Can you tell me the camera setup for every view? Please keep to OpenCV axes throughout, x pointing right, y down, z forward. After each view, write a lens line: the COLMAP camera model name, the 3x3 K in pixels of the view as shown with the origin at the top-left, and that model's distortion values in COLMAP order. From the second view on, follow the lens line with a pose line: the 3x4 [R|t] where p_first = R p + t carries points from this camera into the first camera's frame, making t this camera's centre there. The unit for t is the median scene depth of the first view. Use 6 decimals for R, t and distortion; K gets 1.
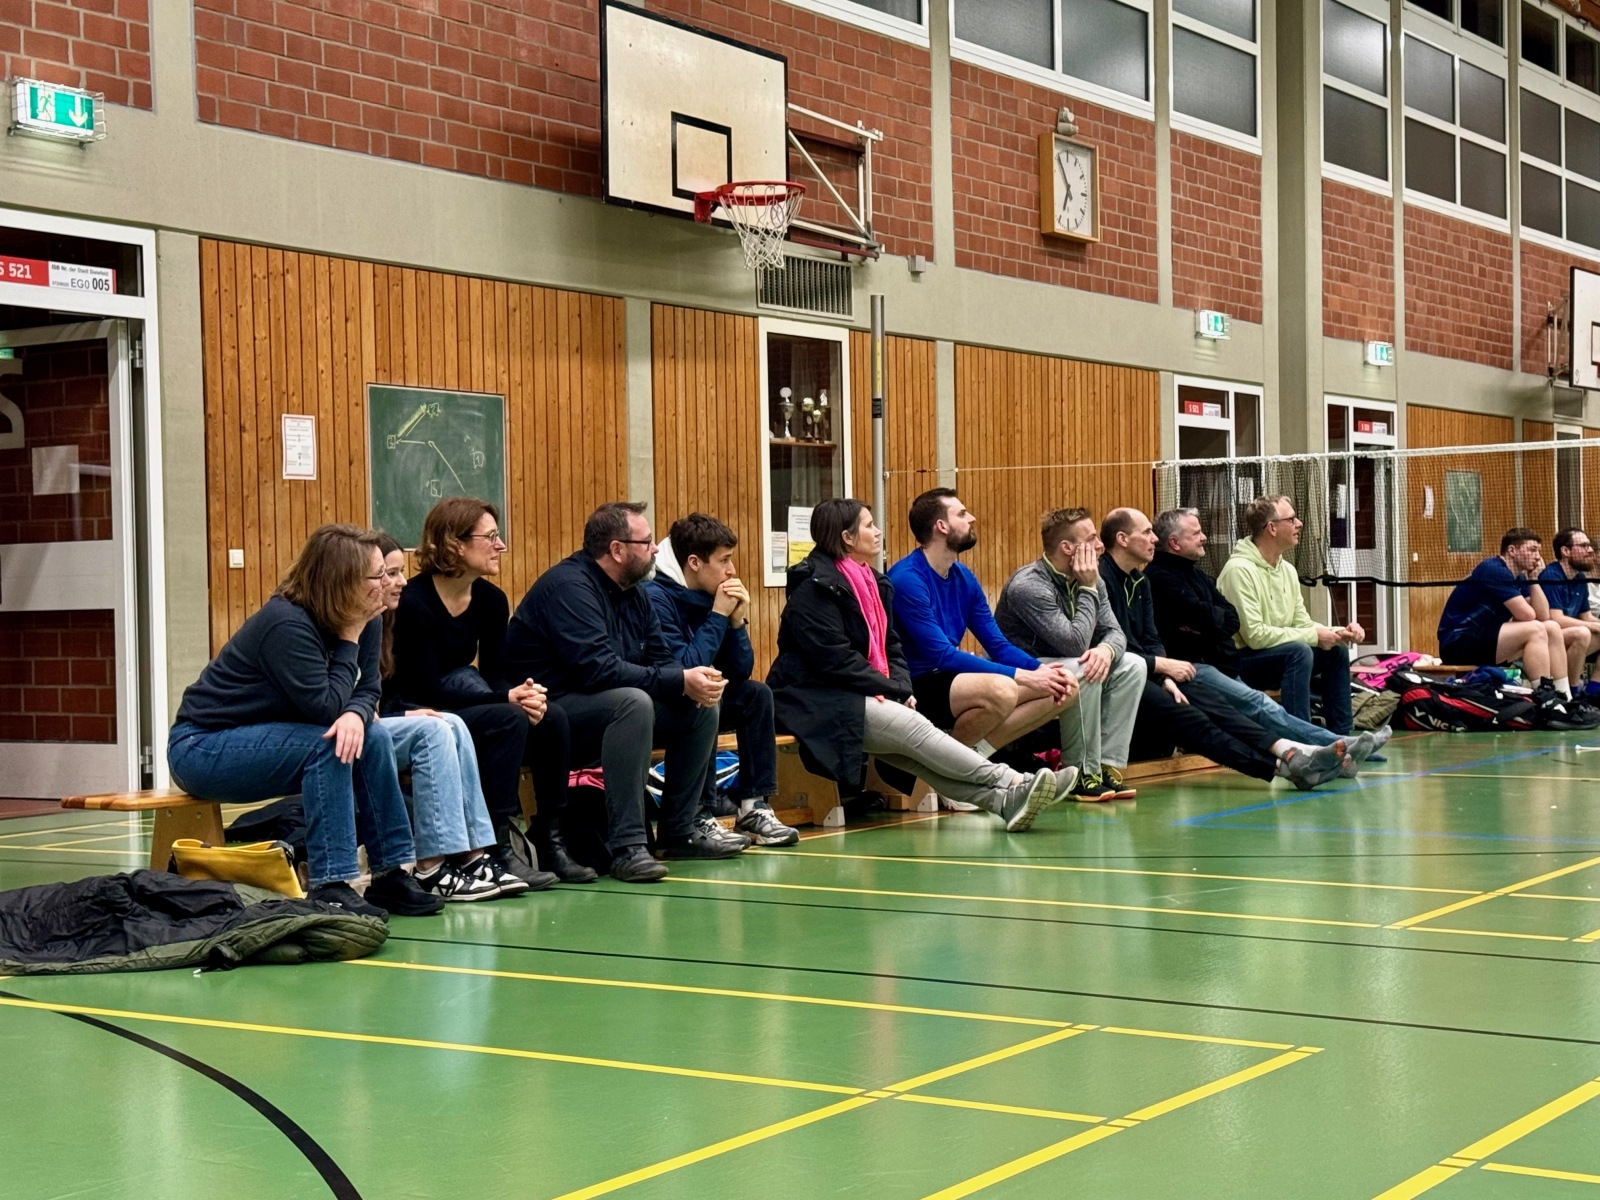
lens RADIAL K [[2548.3, 0, 800.0], [0, 2548.3, 600.0], [0, 0, 1]] dist [0.184263, -0.175272]
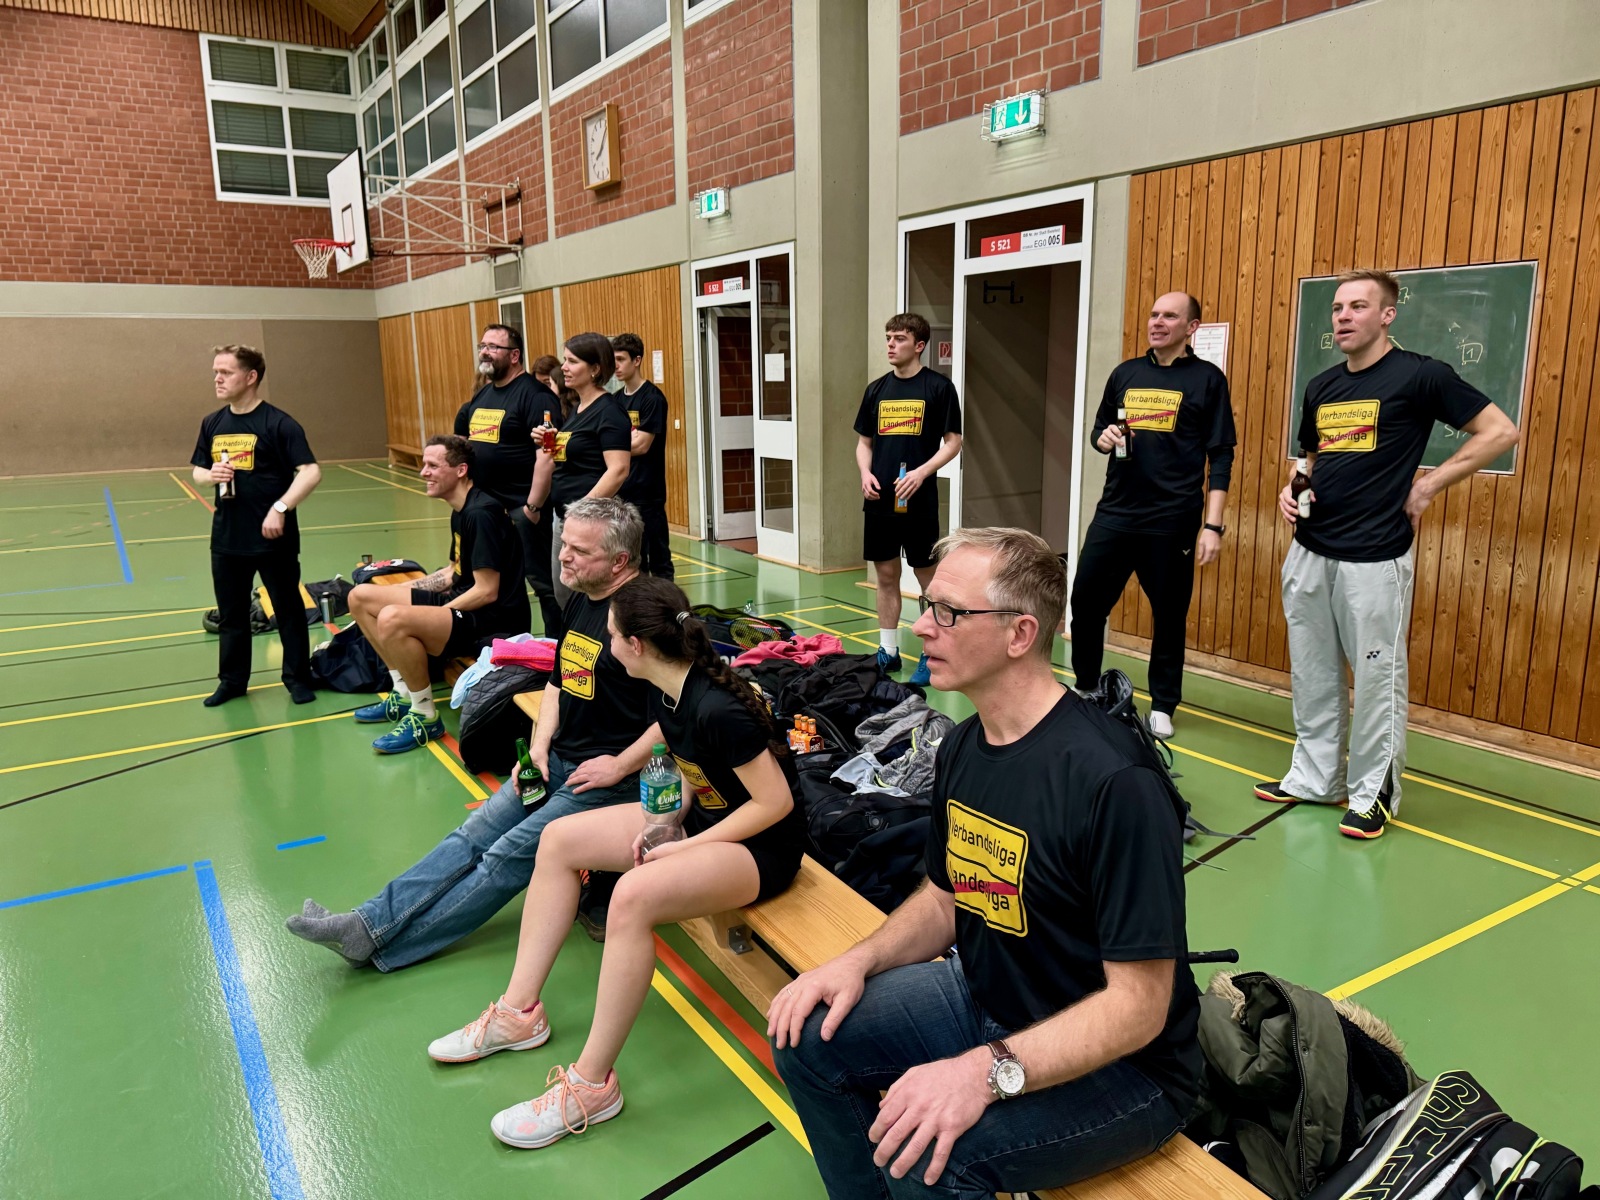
lens RADIAL K [[1142.6, 0, 800.0], [0, 1142.6, 600.0], [0, 0, 1]] dist [0.044005, -0.061366]
pose [[-0.415867, 0.200398, -0.887071, 0.303597], [0.014201, 0.976731, 0.213996, -0.063119], [0.909314, 0.076396, -0.409037, 1.022708]]
